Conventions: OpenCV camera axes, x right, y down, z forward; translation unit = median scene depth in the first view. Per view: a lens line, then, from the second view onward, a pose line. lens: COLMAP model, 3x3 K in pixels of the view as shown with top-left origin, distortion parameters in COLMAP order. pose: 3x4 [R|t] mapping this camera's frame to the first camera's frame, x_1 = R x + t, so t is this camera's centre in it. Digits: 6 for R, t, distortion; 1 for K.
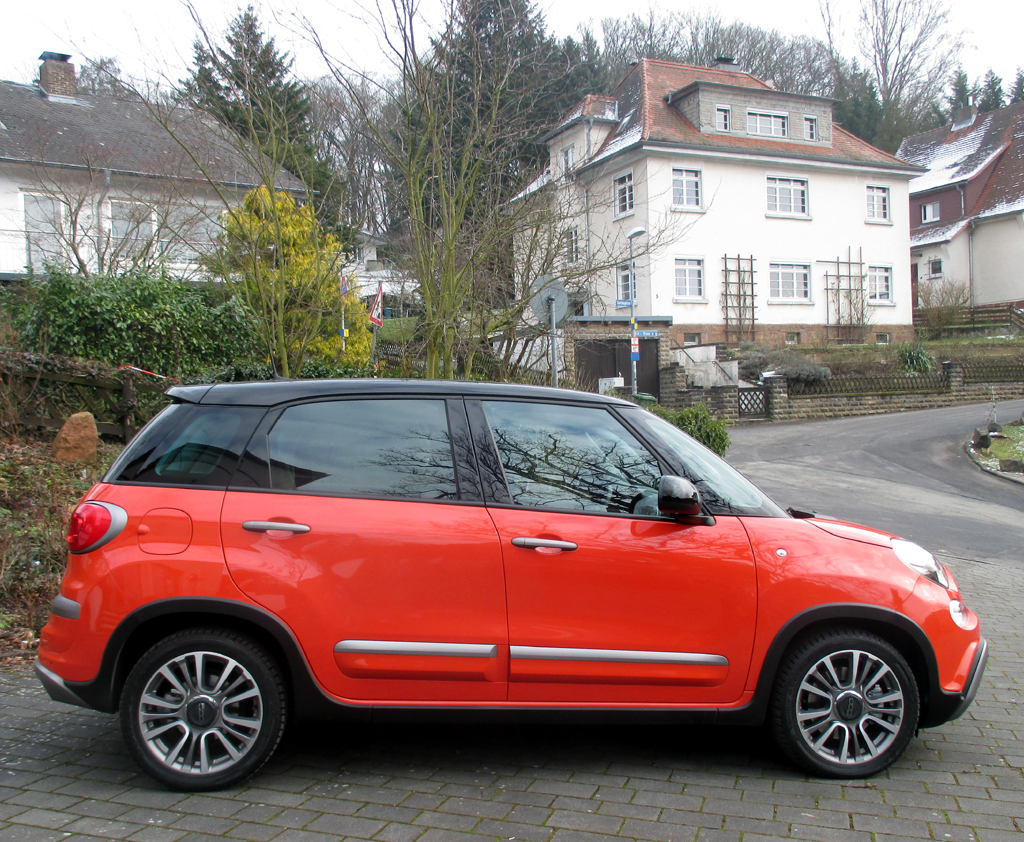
lens RADIAL K [[1010.3, 0, 512.0], [0, 1010.3, 421.0], [0, 0, 1]] dist [-0.002600, 0.001824]
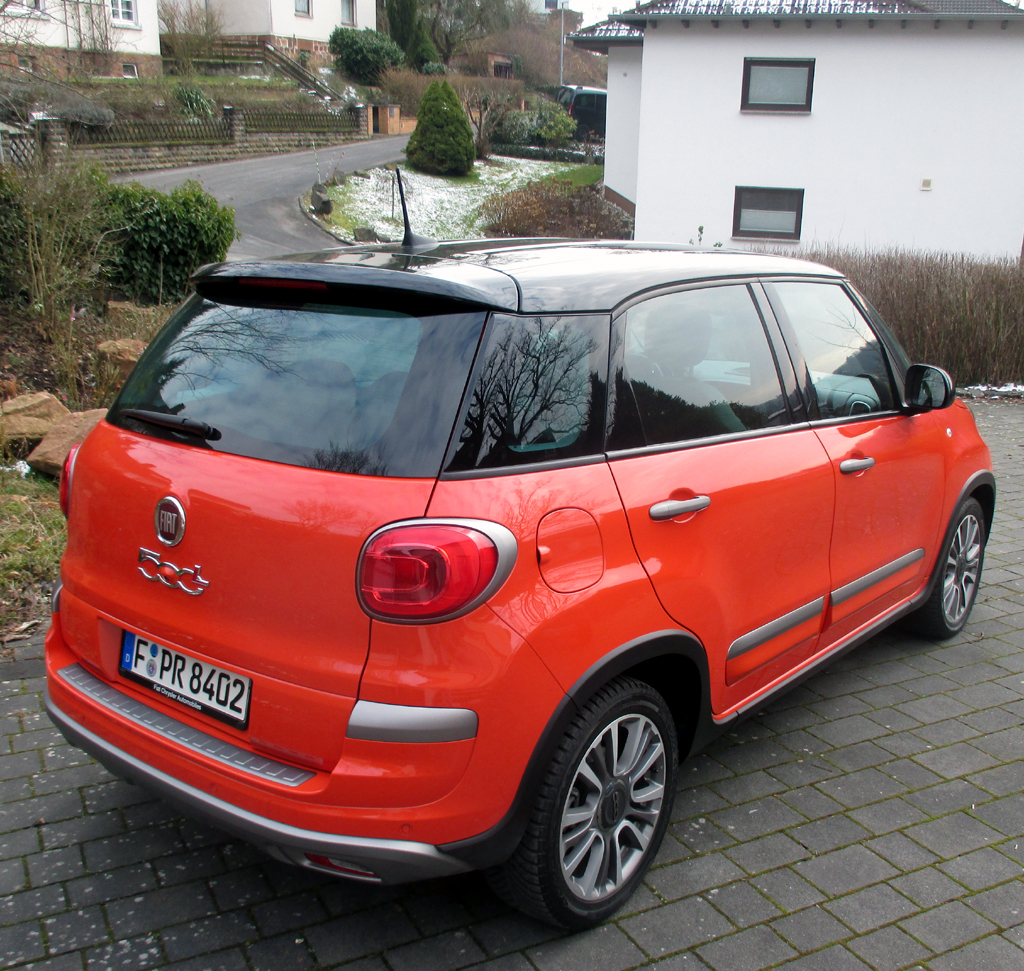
lens RADIAL K [[1146.0, 0, 528.7], [0, 1146.0, 486.0], [0, 0, 1]] dist [-0.030716, 0.007416]
pose [[0.711916, -0.176663, 0.679681, -0.113239], [-0.019006, 0.962640, 0.270116, -0.014484], [-0.702007, -0.205218, 0.681961, 0.082145]]
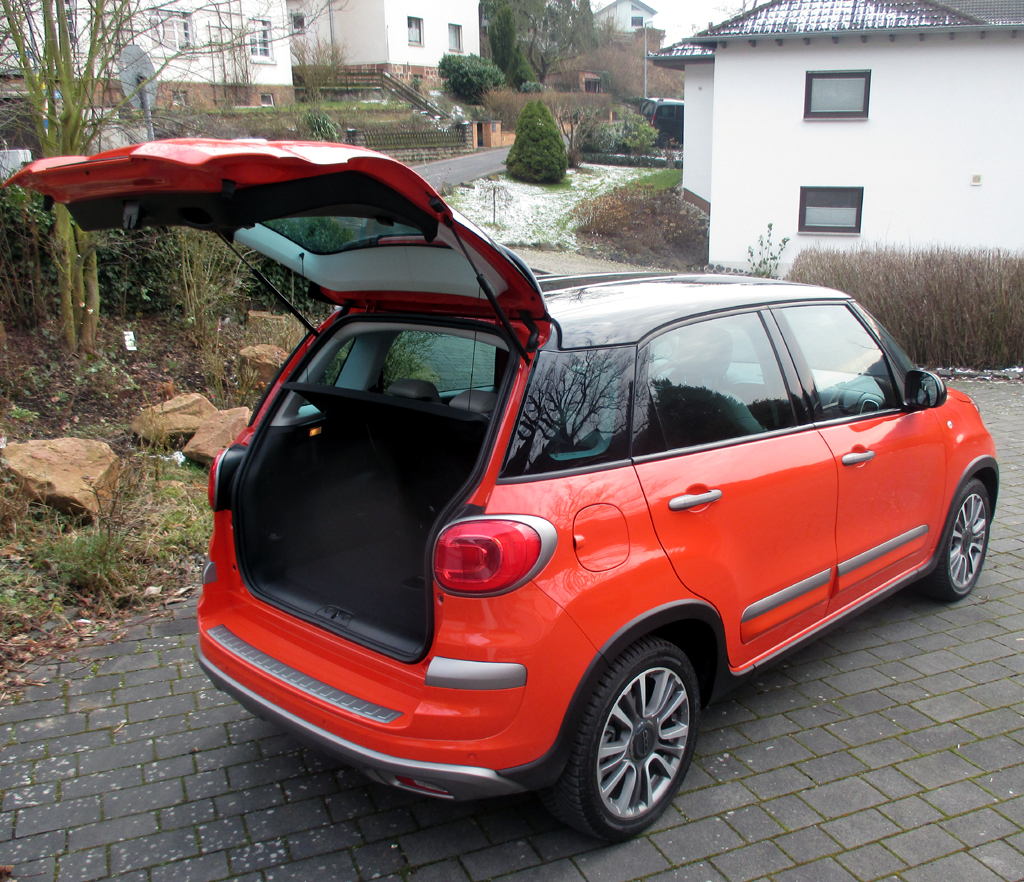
lens RADIAL K [[1035.6, 0, 540.5], [0, 1035.6, 442.1], [0, 0, 1]] dist [-0.030624, 0.003287]
pose [[0.762618, -0.177234, 0.622095, -0.117447], [0.013667, 0.965931, 0.258439, -0.021285], [-0.646705, -0.188588, 0.739059, 0.069724]]
